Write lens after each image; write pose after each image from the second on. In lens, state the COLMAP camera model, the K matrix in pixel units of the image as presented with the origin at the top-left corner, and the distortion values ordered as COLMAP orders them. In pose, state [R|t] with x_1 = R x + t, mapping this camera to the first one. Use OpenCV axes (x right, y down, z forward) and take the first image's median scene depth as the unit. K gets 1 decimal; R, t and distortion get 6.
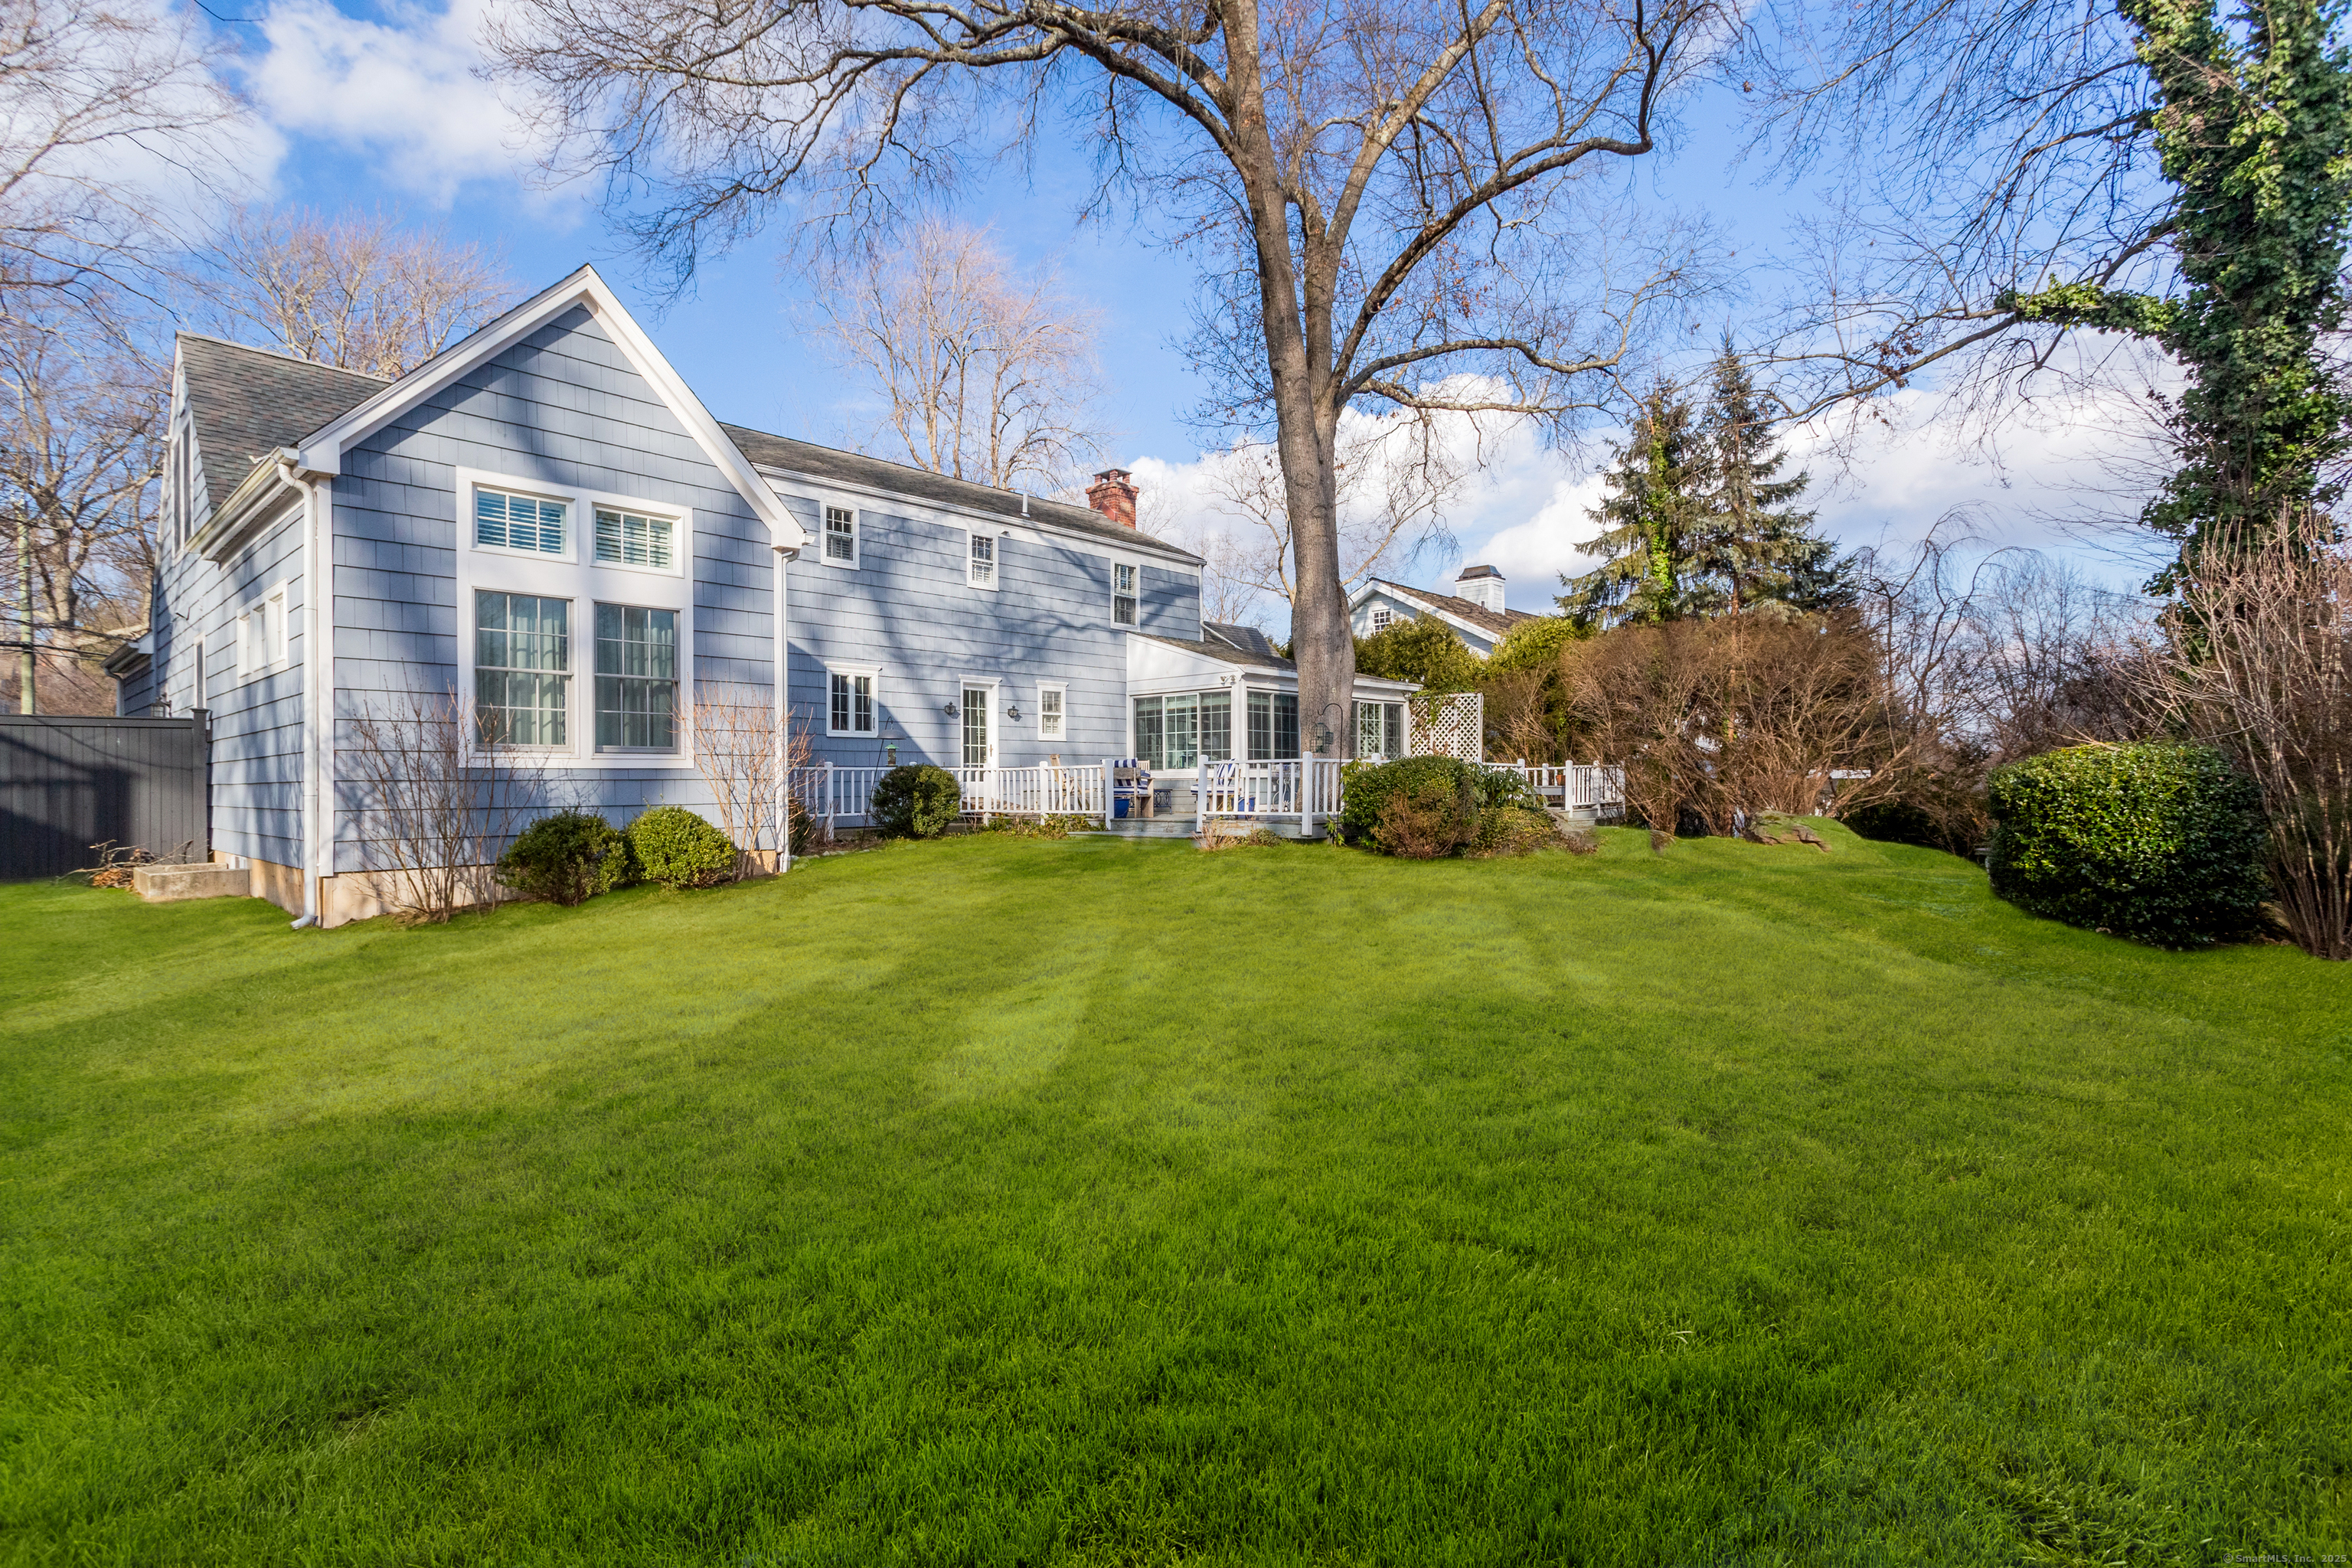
lens RADIAL K [[1104.4, 0, 1177.9], [0, 1104.4, 784.9], [0, 0, 1]] dist [0.004091, 0.000156]
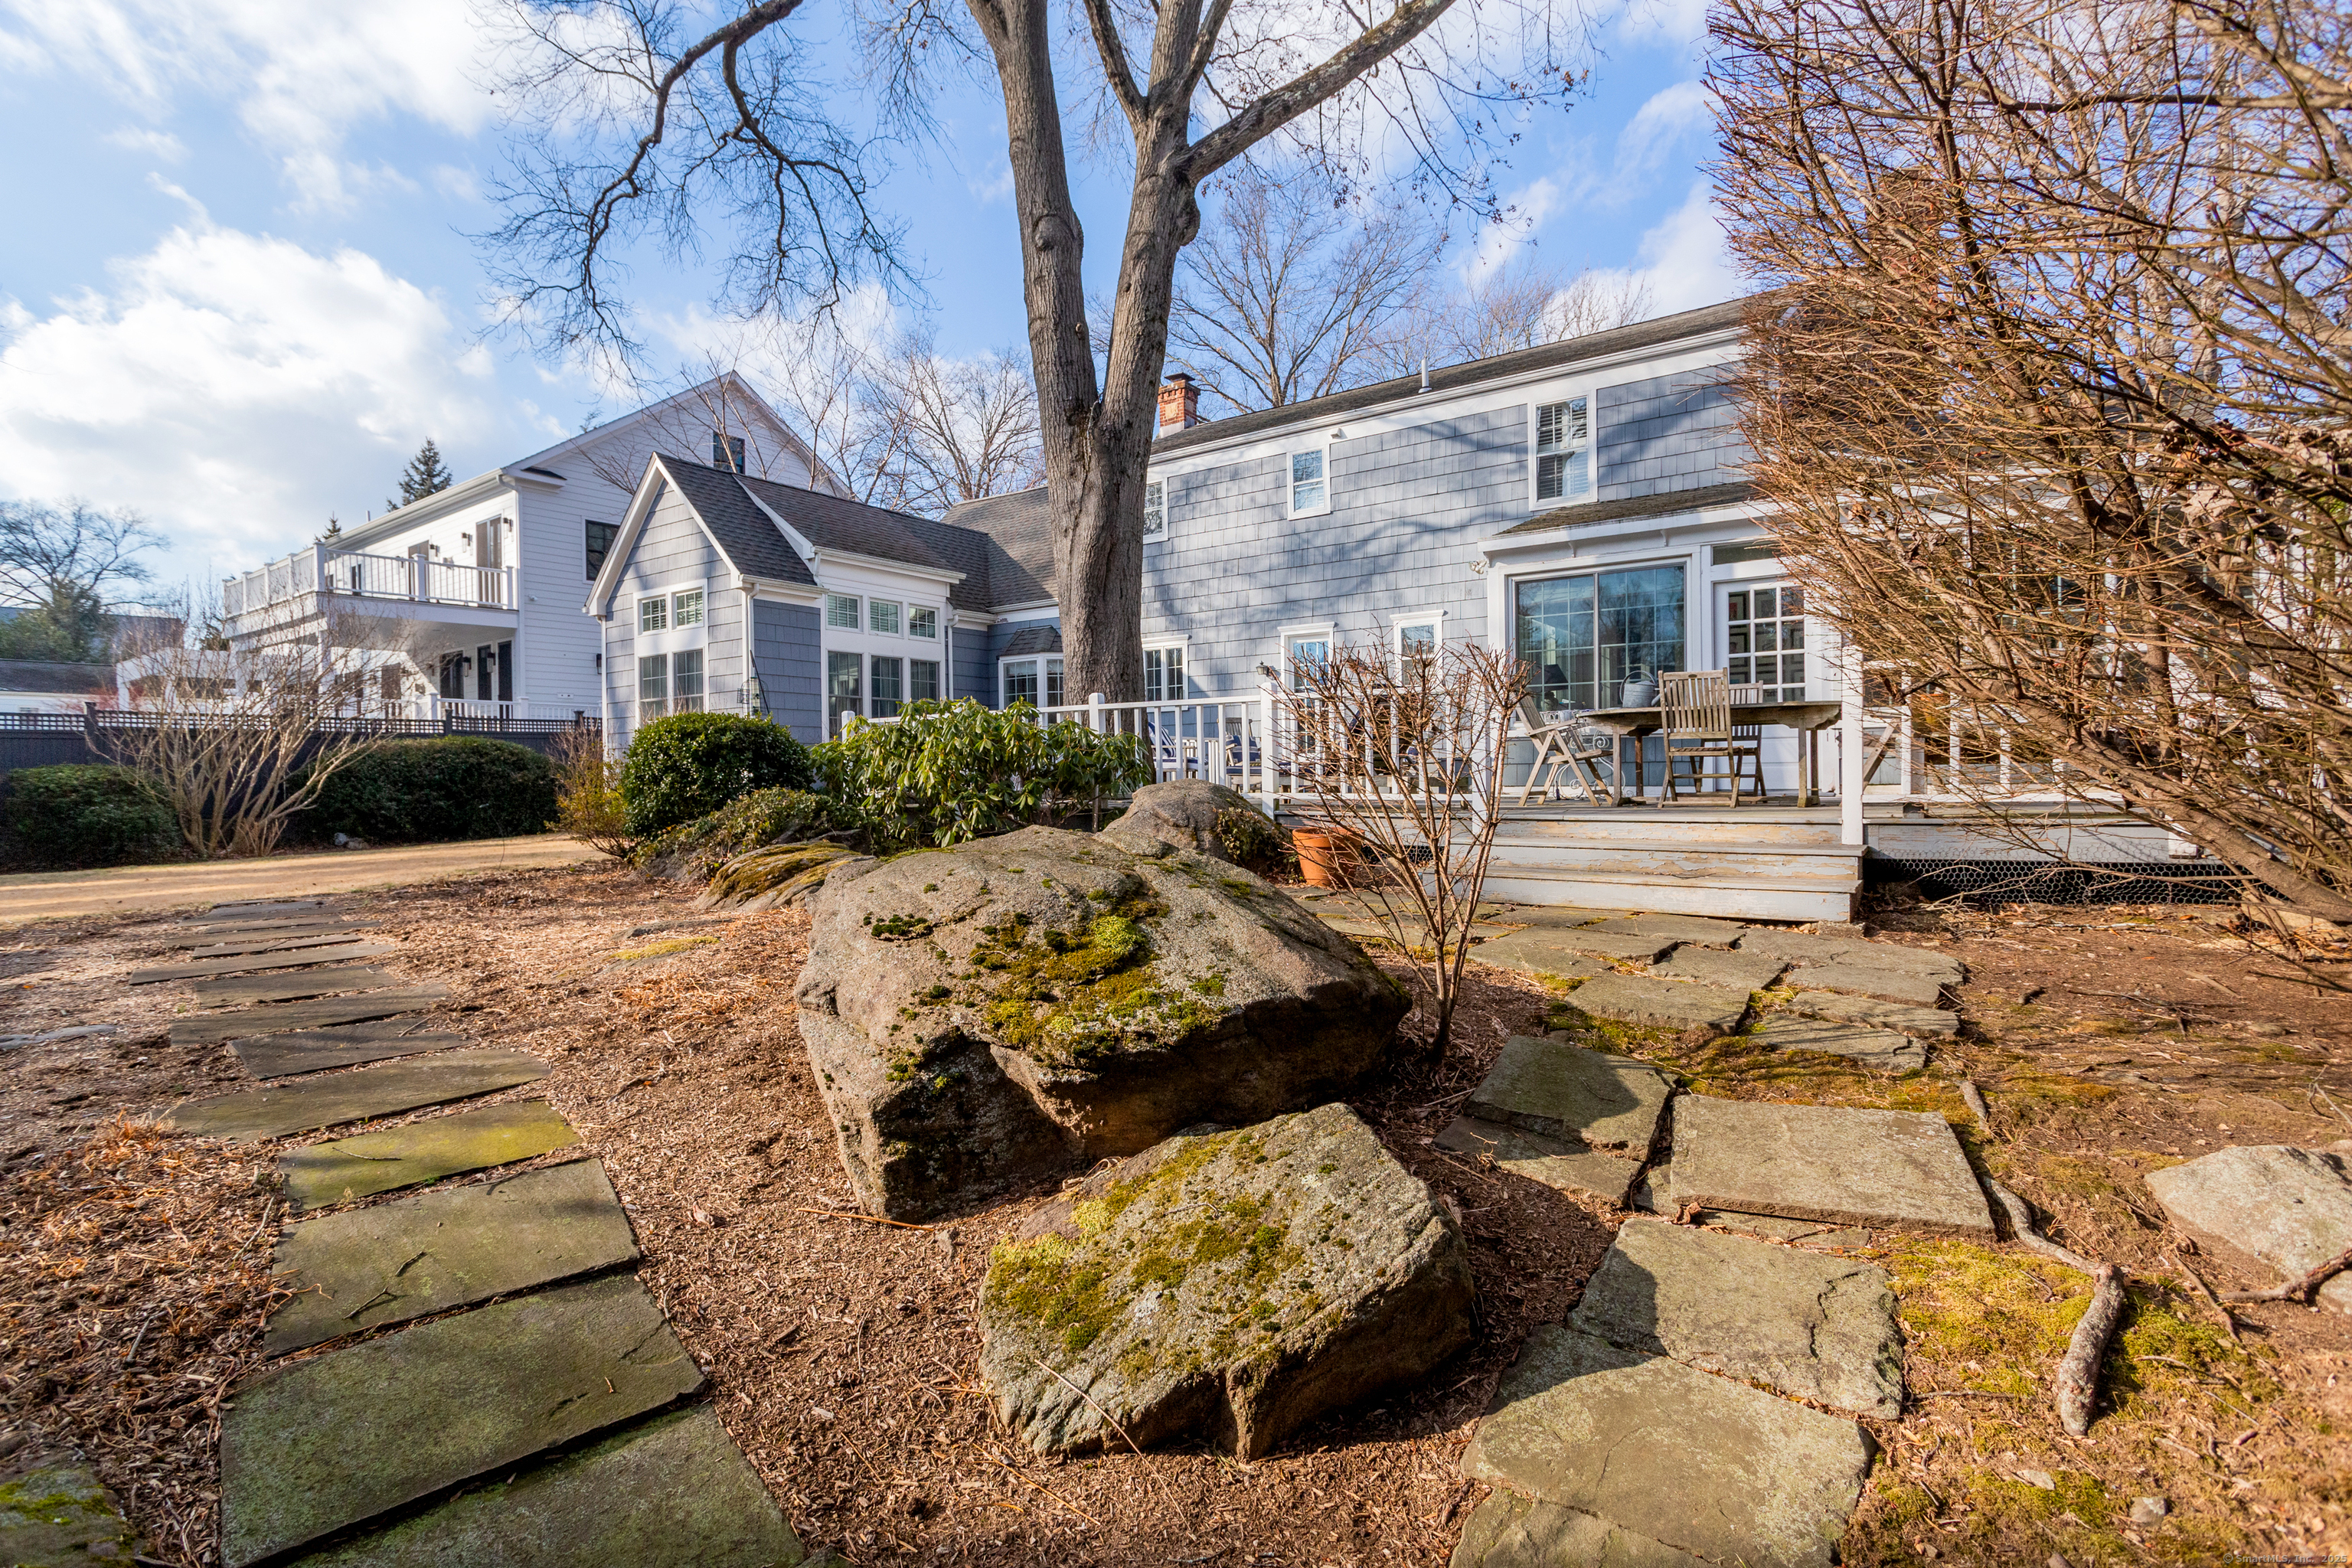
lens RADIAL K [[1104.4, 0, 1165.4], [0, 1104.4, 764.3], [0, 0, 1]] dist [0.004091, 0.000156]
pose [[0.125501, -0.001551, -0.992092, 0.676671], [0.012469, 0.999922, 0.000014, 0.003694], [0.992015, -0.012372, 0.125511, 0.870155]]
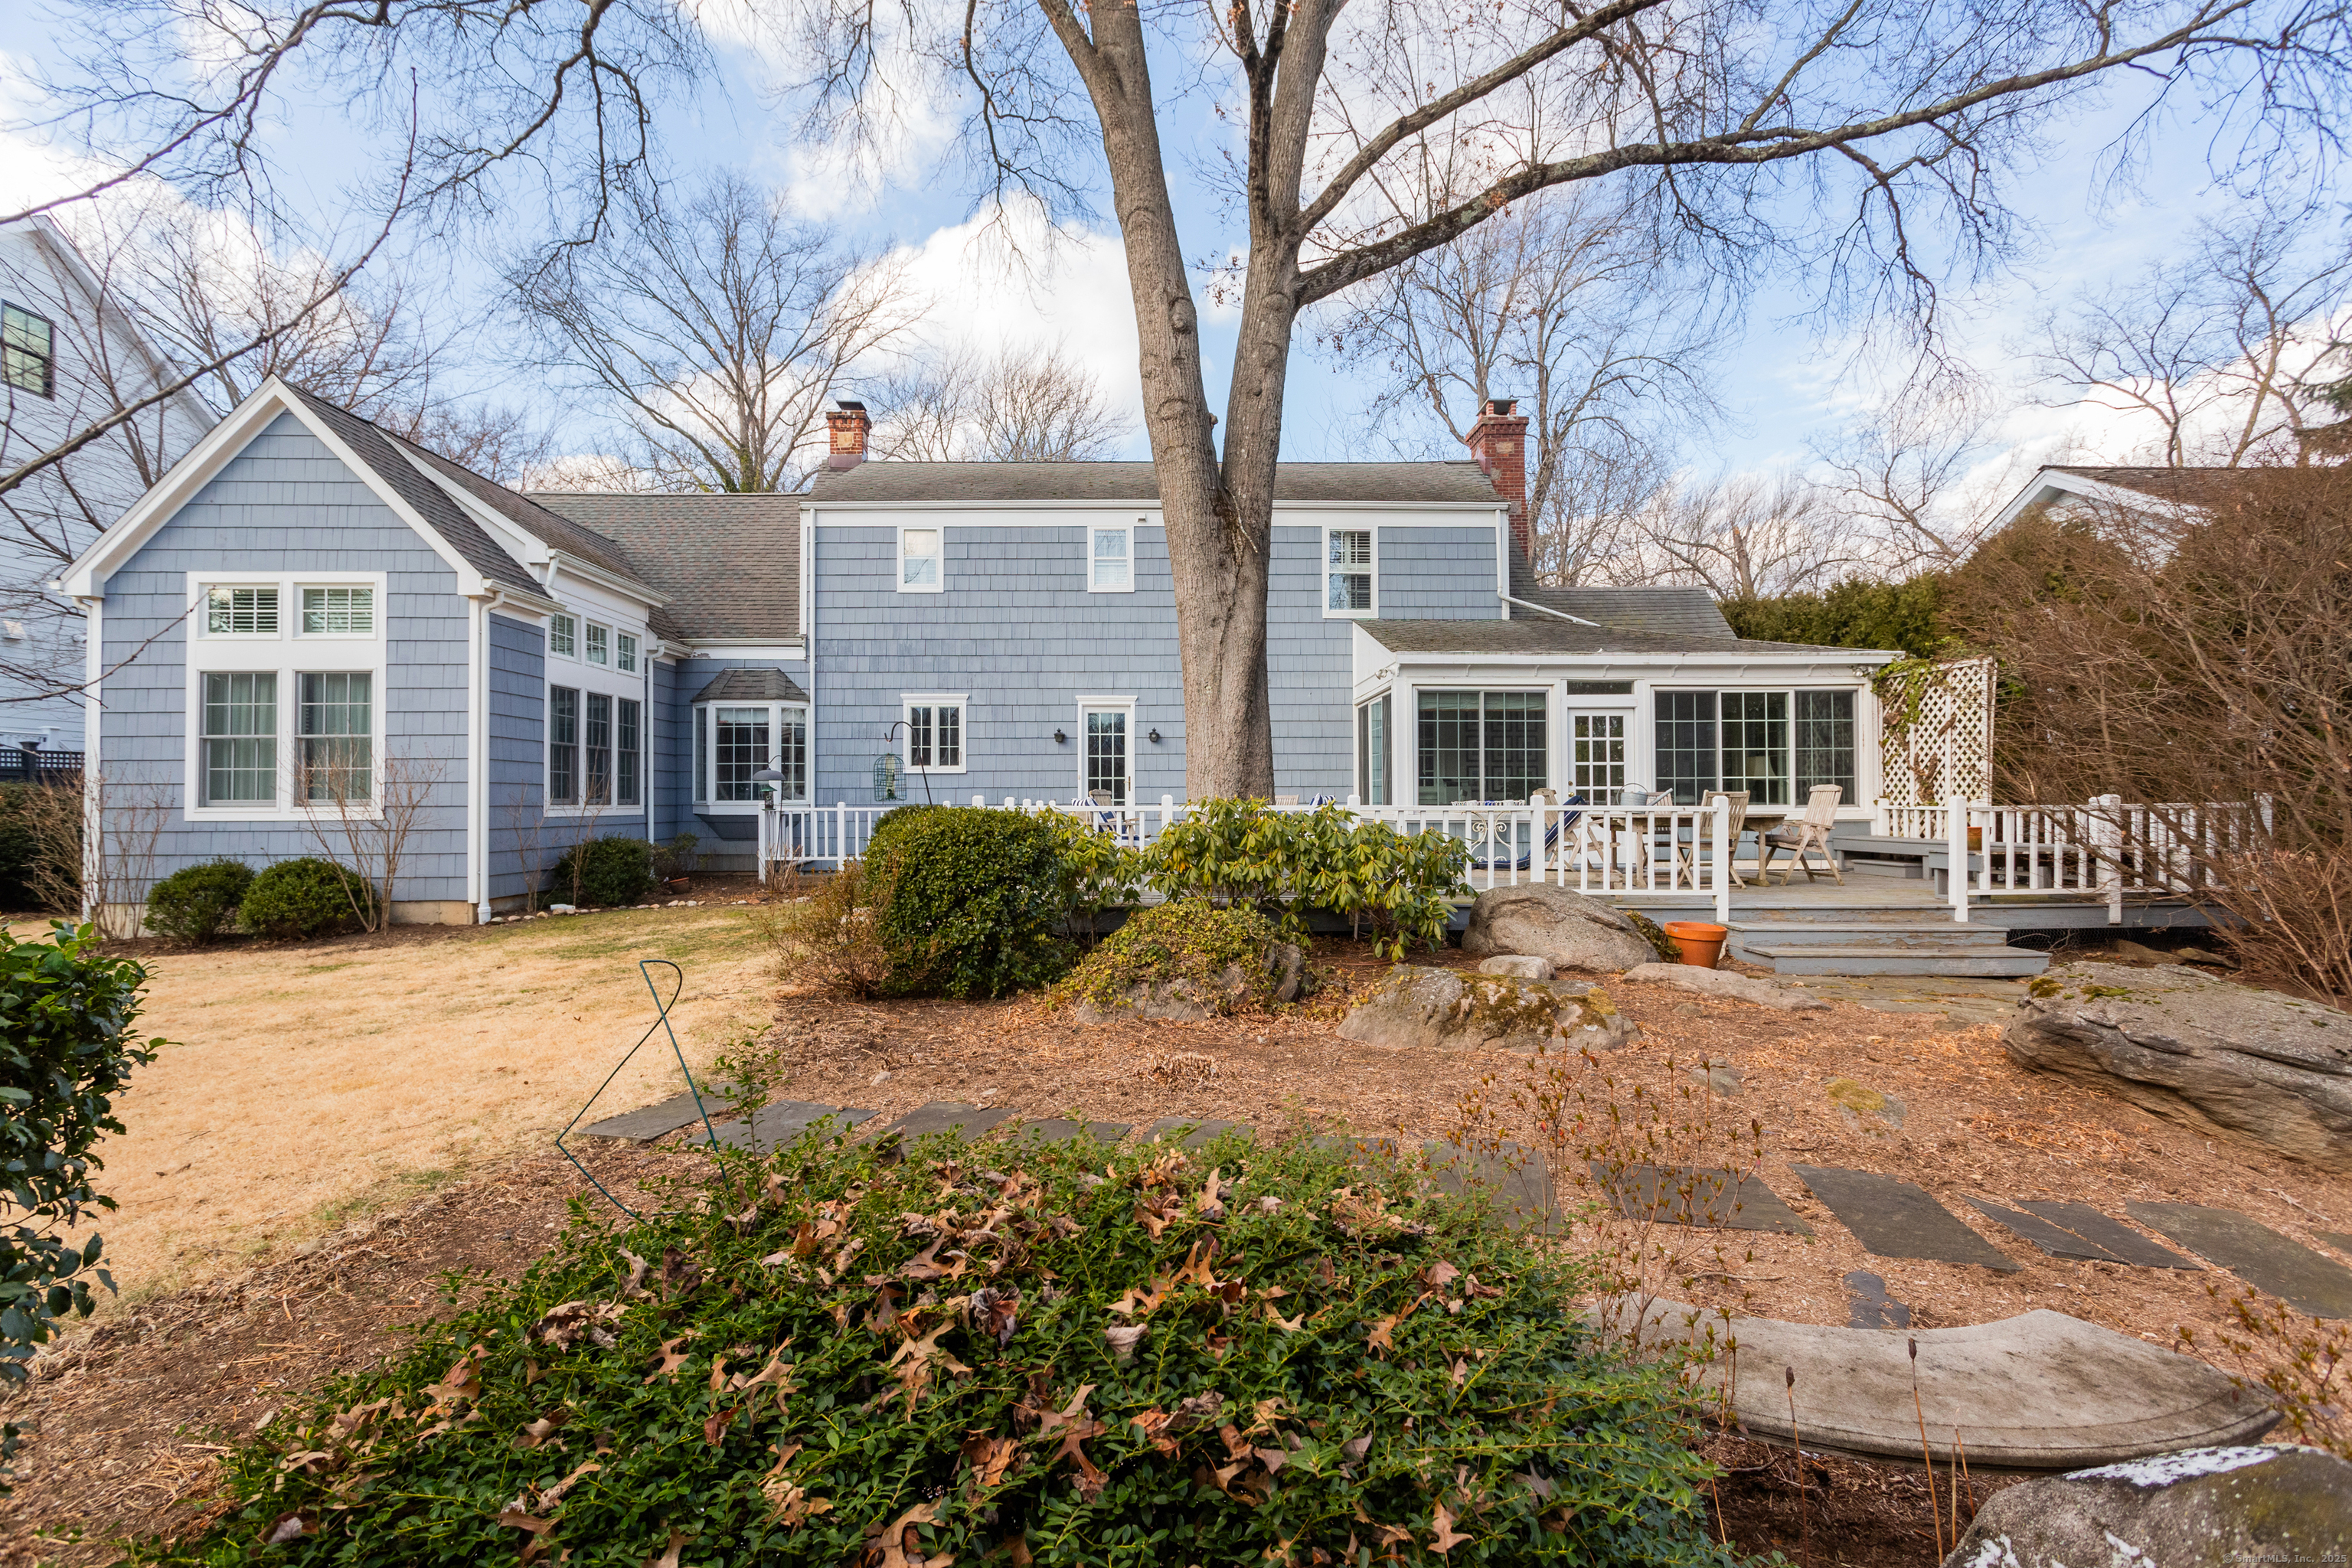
lens RADIAL K [[1104.4, 0, 1176.3], [0, 1104.4, 795.9], [0, 0, 1]] dist [0.004091, 0.000156]
pose [[0.688712, 0.001274, -0.725034, 0.518052], [-0.002851, 0.999995, -0.000950, -0.023519], [0.725030, 0.002721, 0.688712, 0.501531]]
